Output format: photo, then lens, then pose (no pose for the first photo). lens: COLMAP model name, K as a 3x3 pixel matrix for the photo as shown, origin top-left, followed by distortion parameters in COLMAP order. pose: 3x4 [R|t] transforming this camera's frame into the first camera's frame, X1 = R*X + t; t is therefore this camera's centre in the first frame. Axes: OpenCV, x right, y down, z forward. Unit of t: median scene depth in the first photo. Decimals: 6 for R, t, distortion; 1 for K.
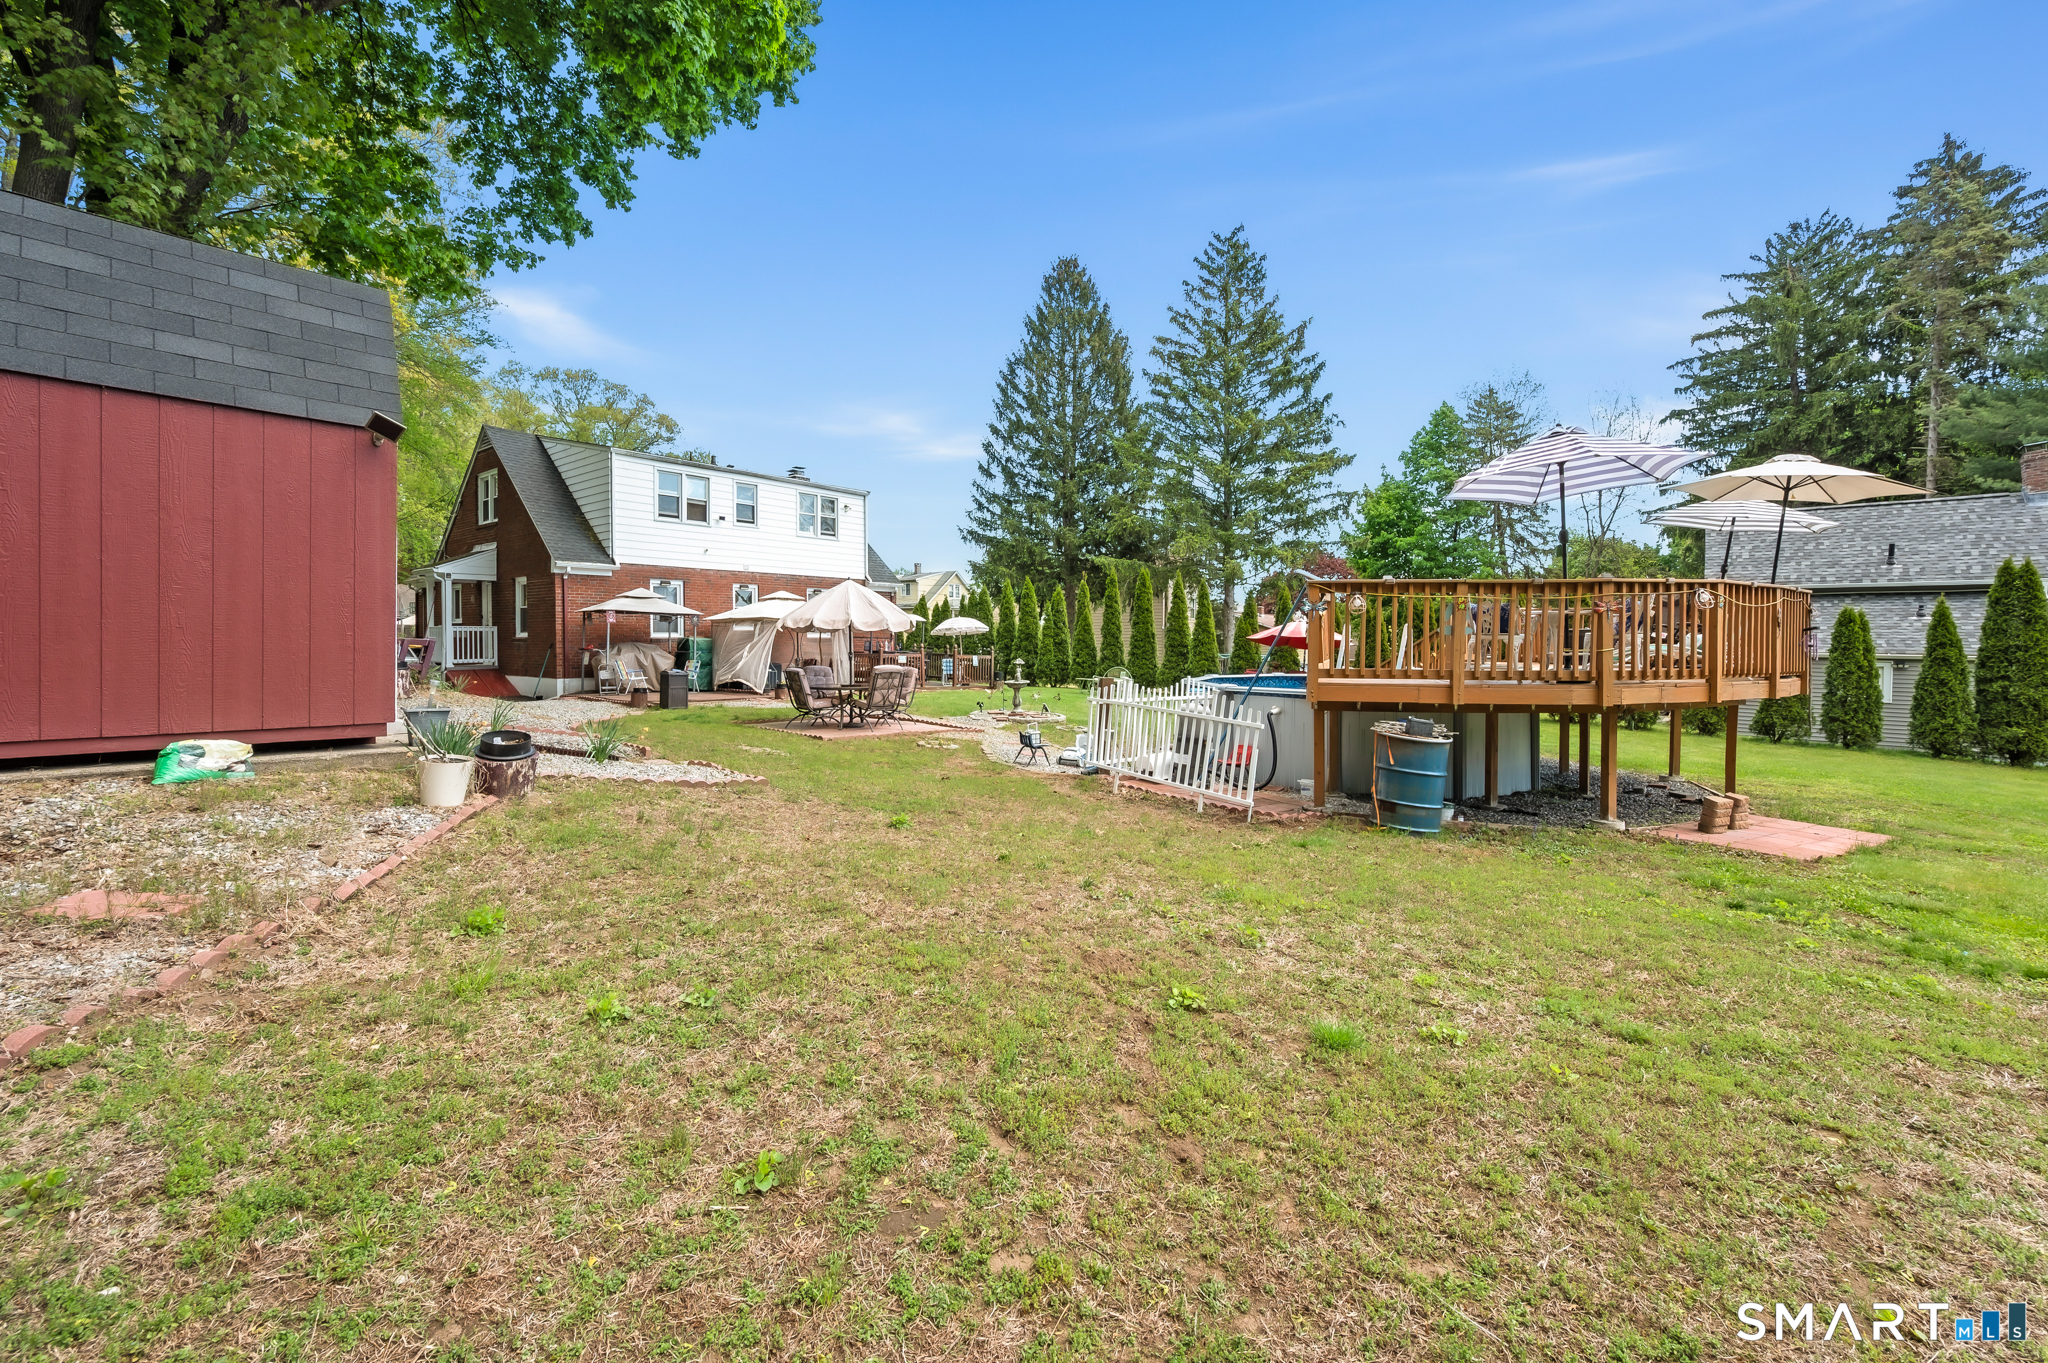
lens RADIAL K [[838.4, 0, 1039.3], [0, 838.4, 651.8], [0, 0, 1]] dist [0.000348, -0.000019]
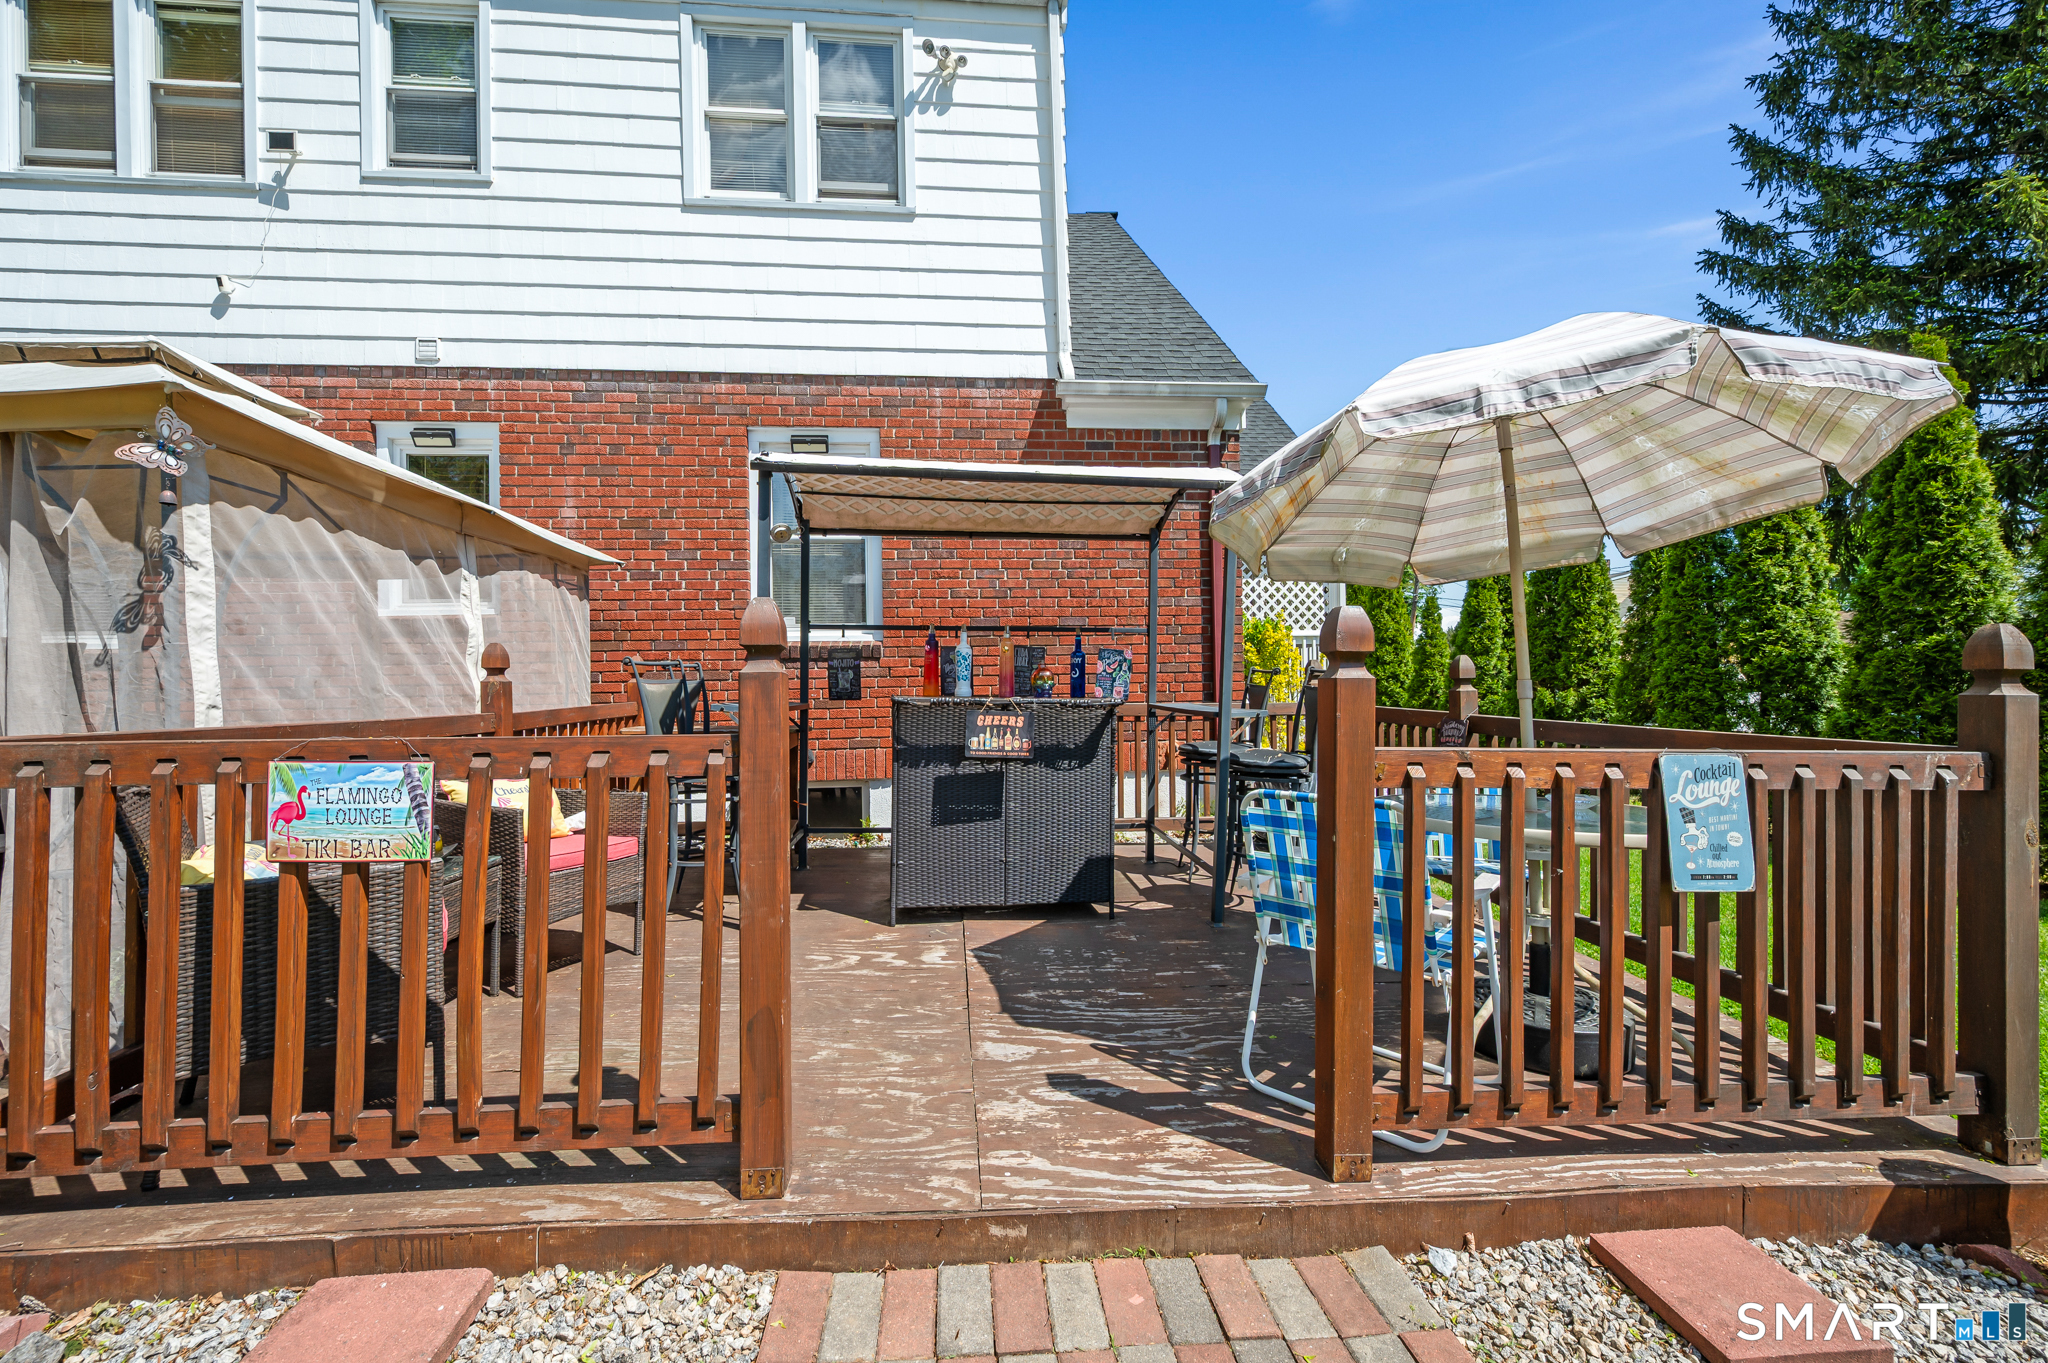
lens RADIAL K [[733.0, 0, 1051.2], [0, 733.0, 681.1], [0, 0, 1]] dist [0.000783, 0.000200]
pose [[0.699684, -0.003807, -0.714443, -0.078320], [-0.000256, 0.999984, -0.005579, -0.006045], [0.714453, 0.004086, 0.699672, 0.999001]]
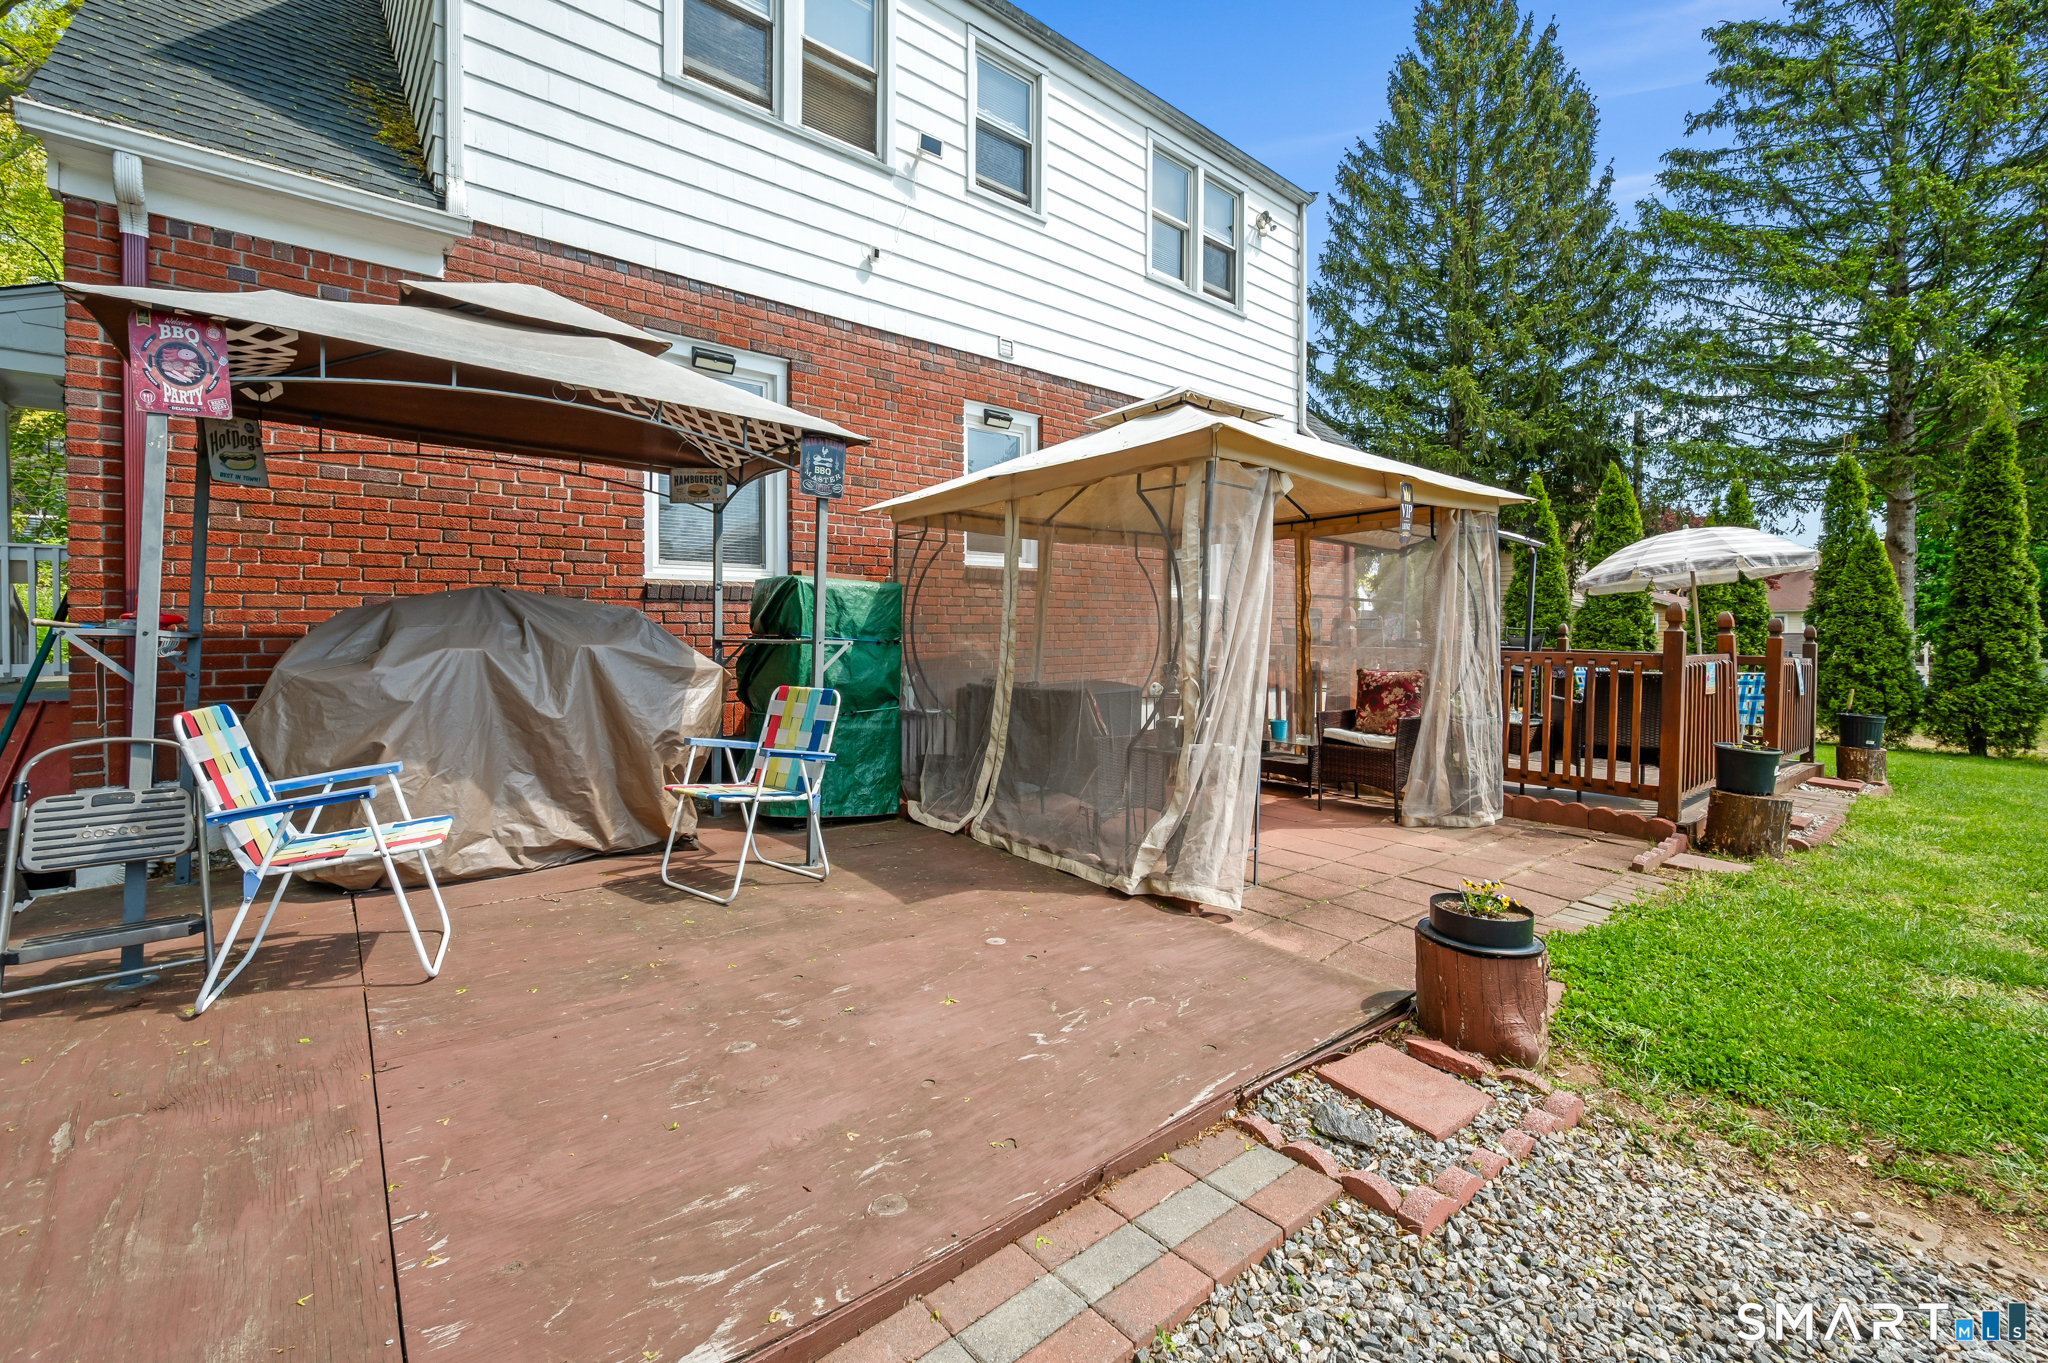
lens RADIAL K [[815.4, 0, 1035.5], [0, 815.4, 634.6], [0, 0, 1]] dist [-0.001491, -0.000099]
pose [[0.984734, 0.007012, -0.173924, -0.295351], [-0.007826, 0.999961, -0.003994, -0.002131], [0.173889, 0.005295, 0.984751, 0.741000]]
